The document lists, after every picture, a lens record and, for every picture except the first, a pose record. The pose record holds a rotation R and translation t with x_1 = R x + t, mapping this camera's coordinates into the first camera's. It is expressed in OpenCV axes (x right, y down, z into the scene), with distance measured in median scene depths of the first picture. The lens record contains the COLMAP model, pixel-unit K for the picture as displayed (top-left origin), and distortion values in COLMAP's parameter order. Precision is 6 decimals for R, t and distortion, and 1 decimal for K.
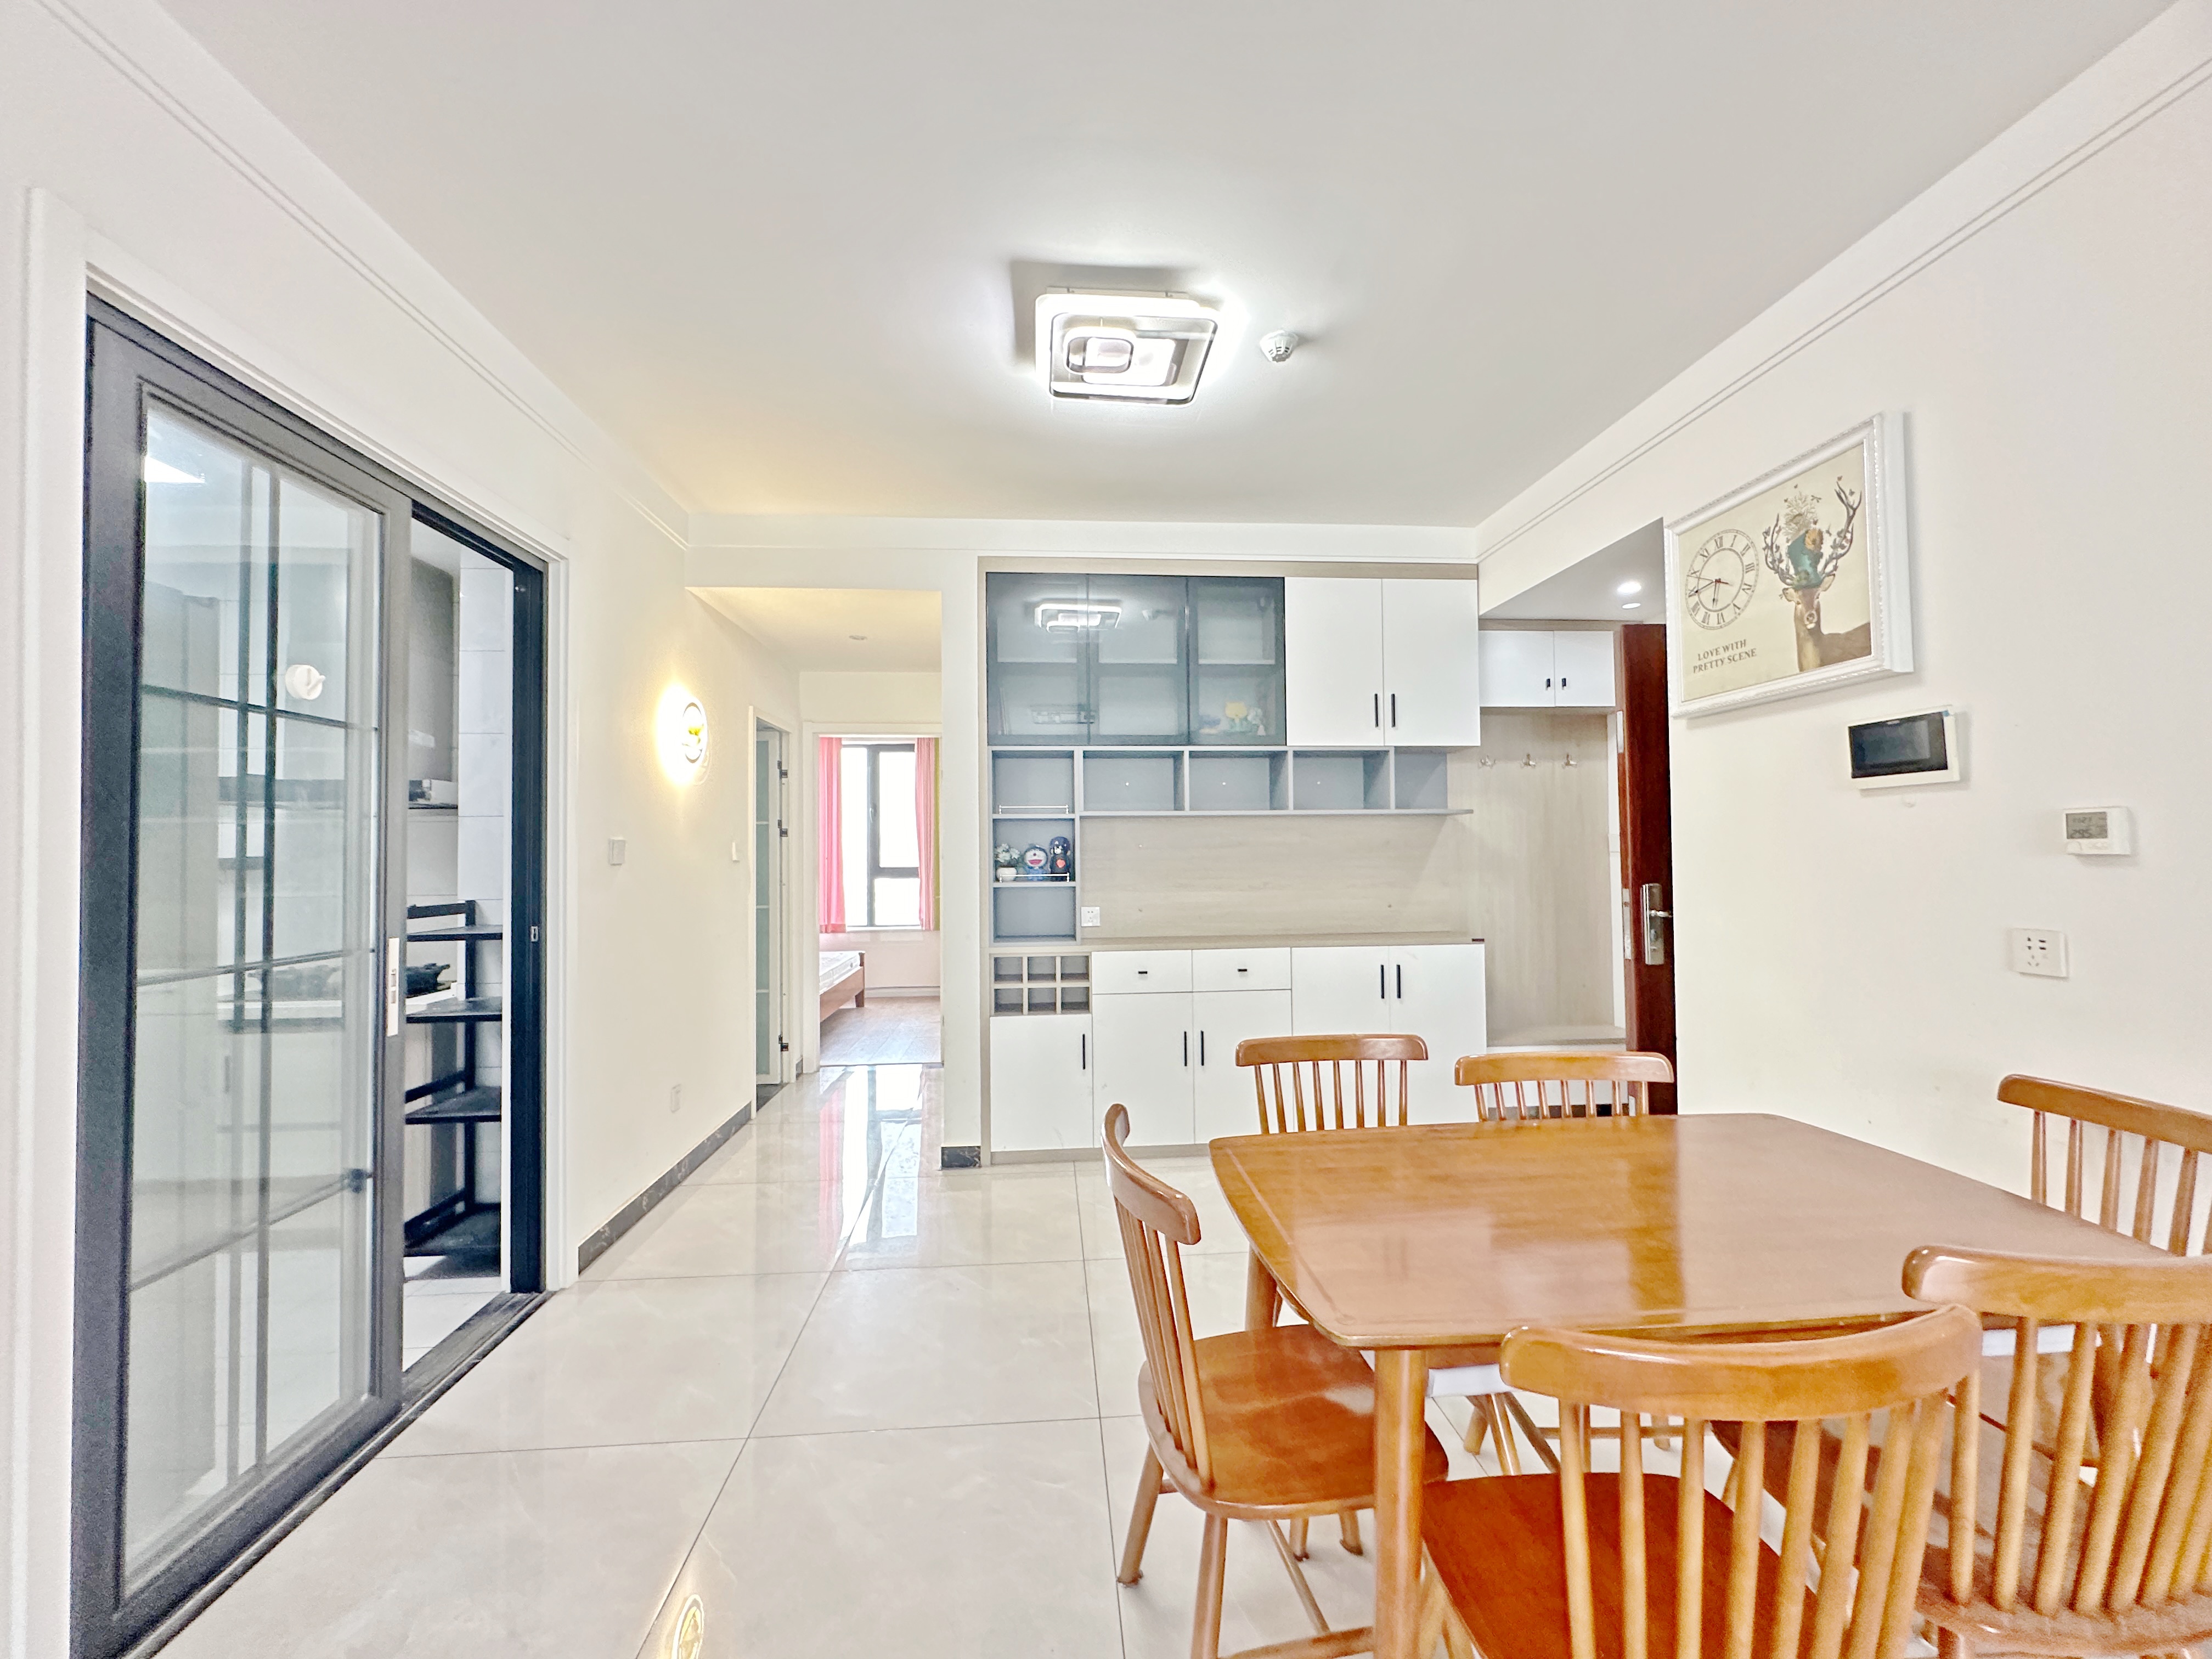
lens RADIAL K [[877.5, 0, 1109.3], [0, 877.5, 839.5], [0, 0, 1]] dist [0.001334, 0.000001]
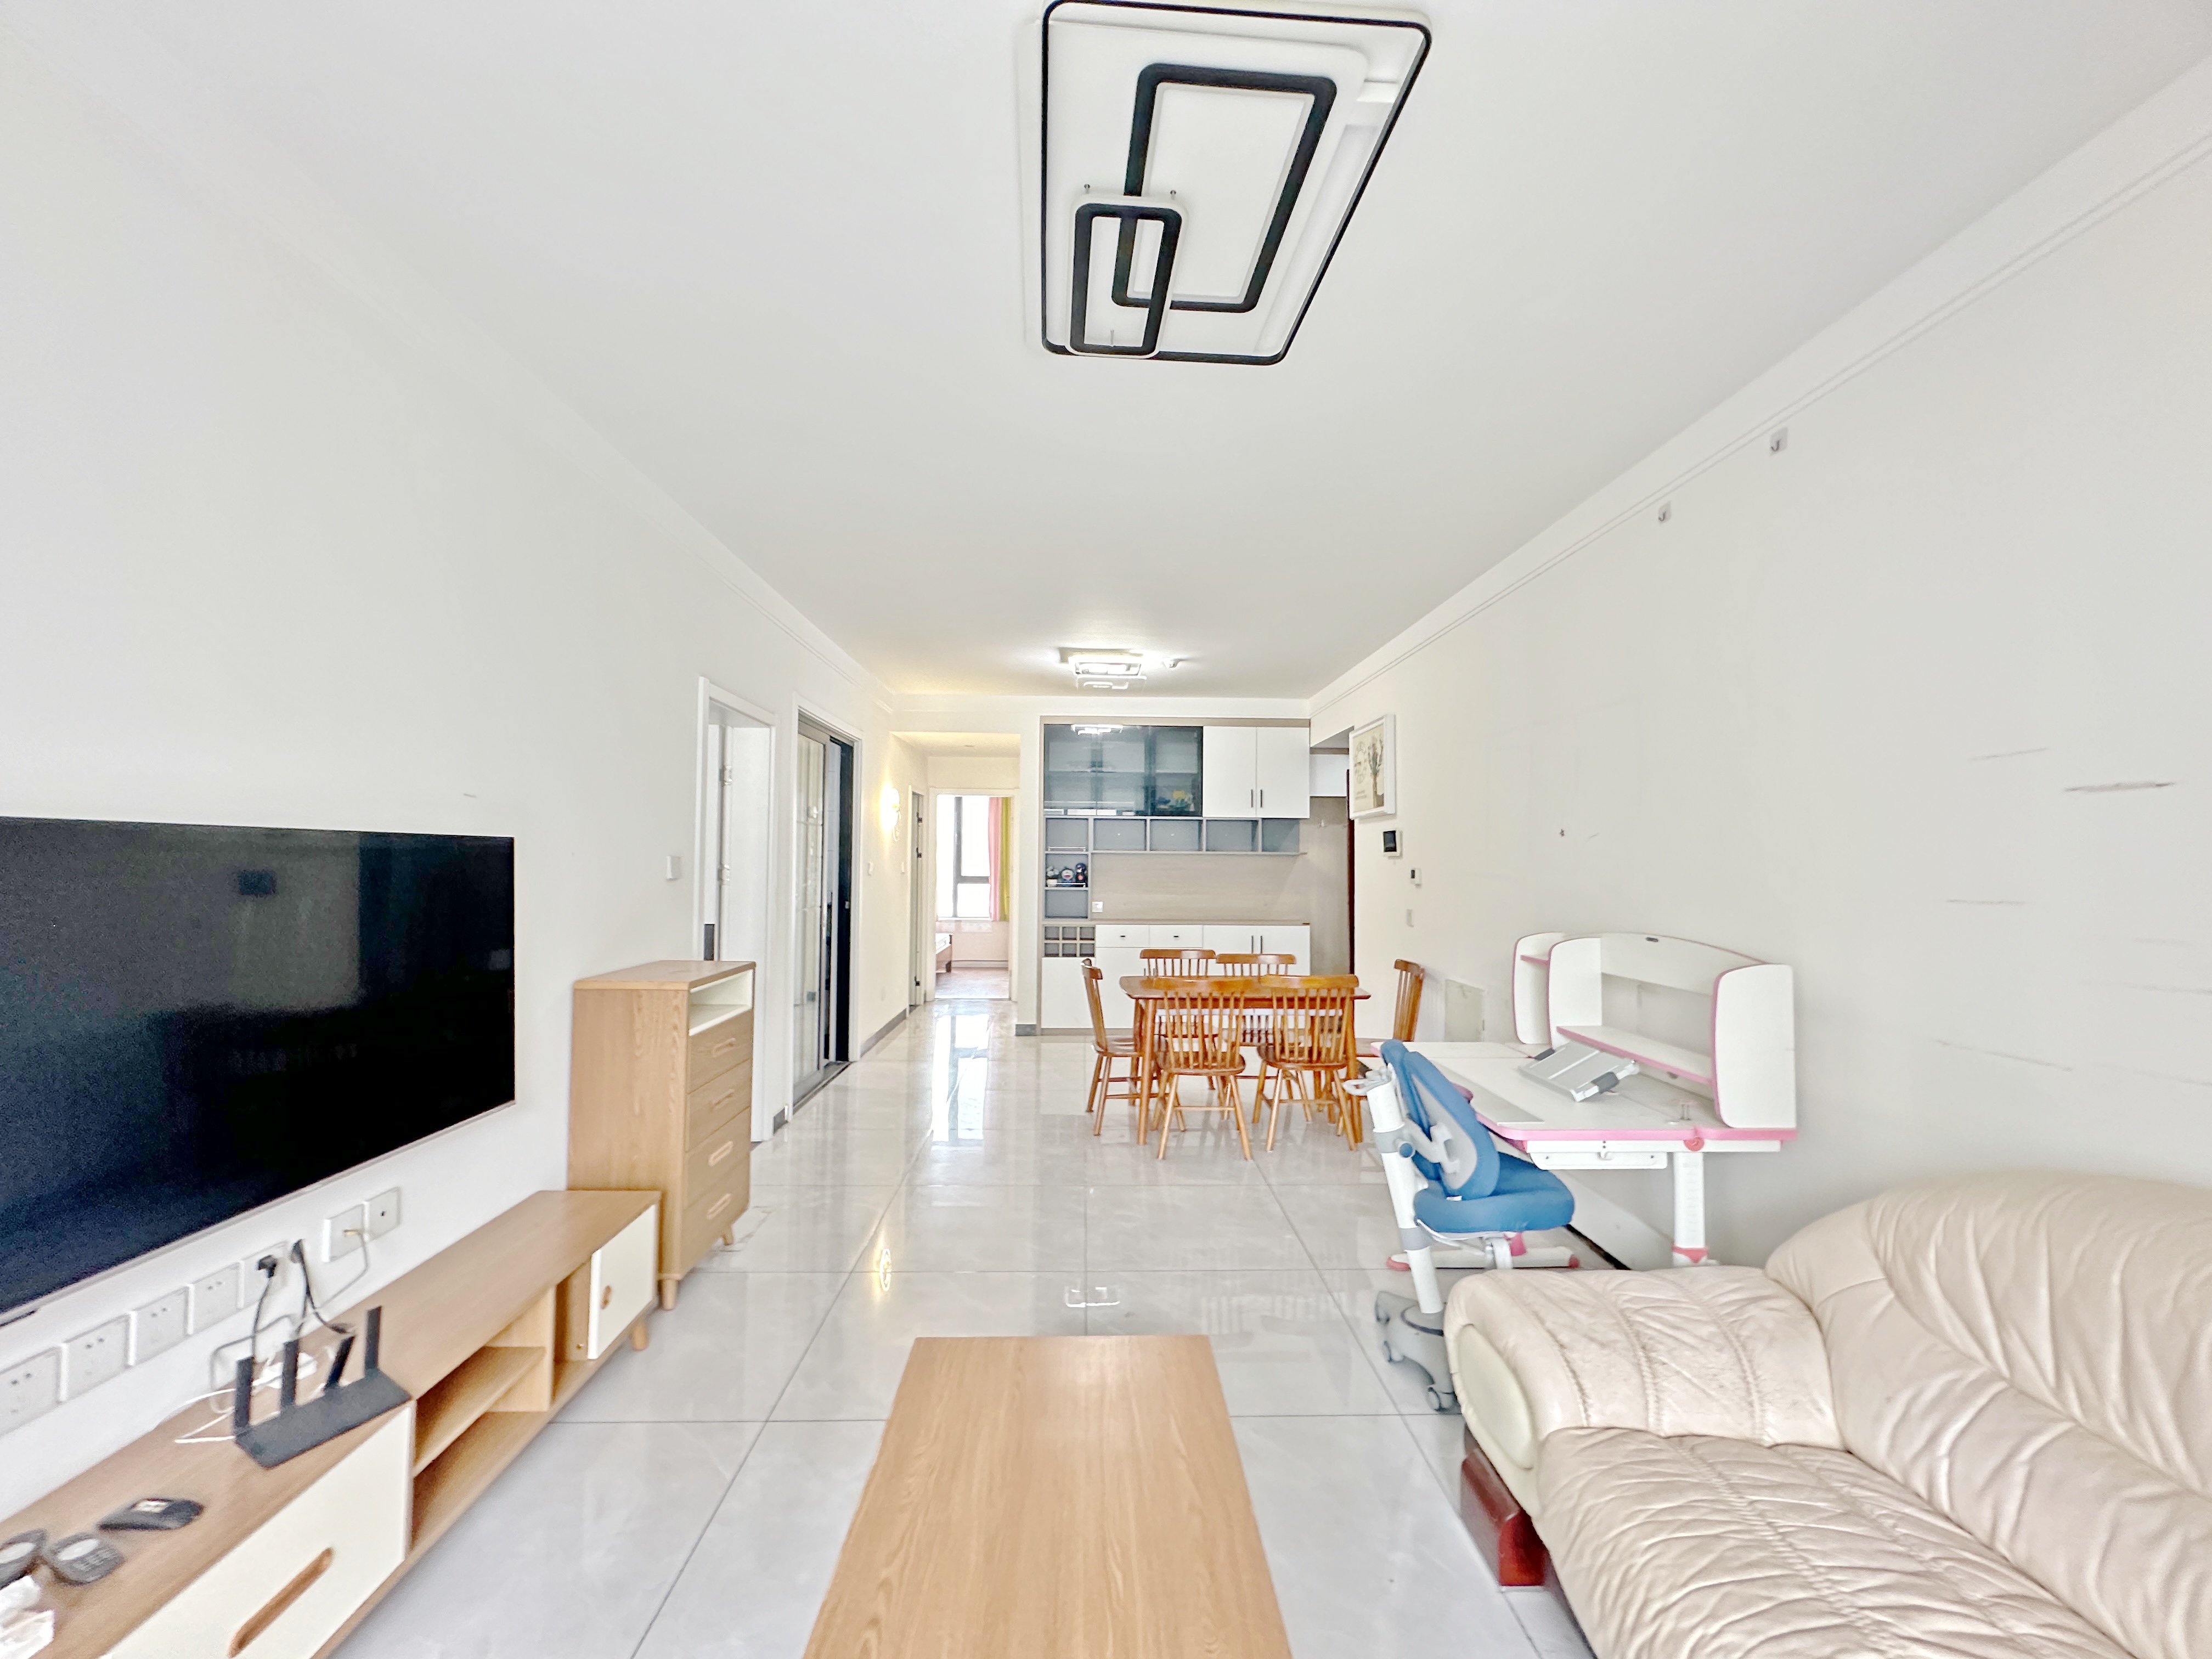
lens RADIAL K [[877.5, 0, 1106.8], [0, 877.5, 827.3], [0, 0, 1]] dist [0.001334, 0.000001]
pose [[0.998598, 0.015884, -0.050487, 0.090578], [-0.017148, 0.999548, -0.024688, -0.034192], [0.050072, 0.025519, 0.998420, -0.852526]]
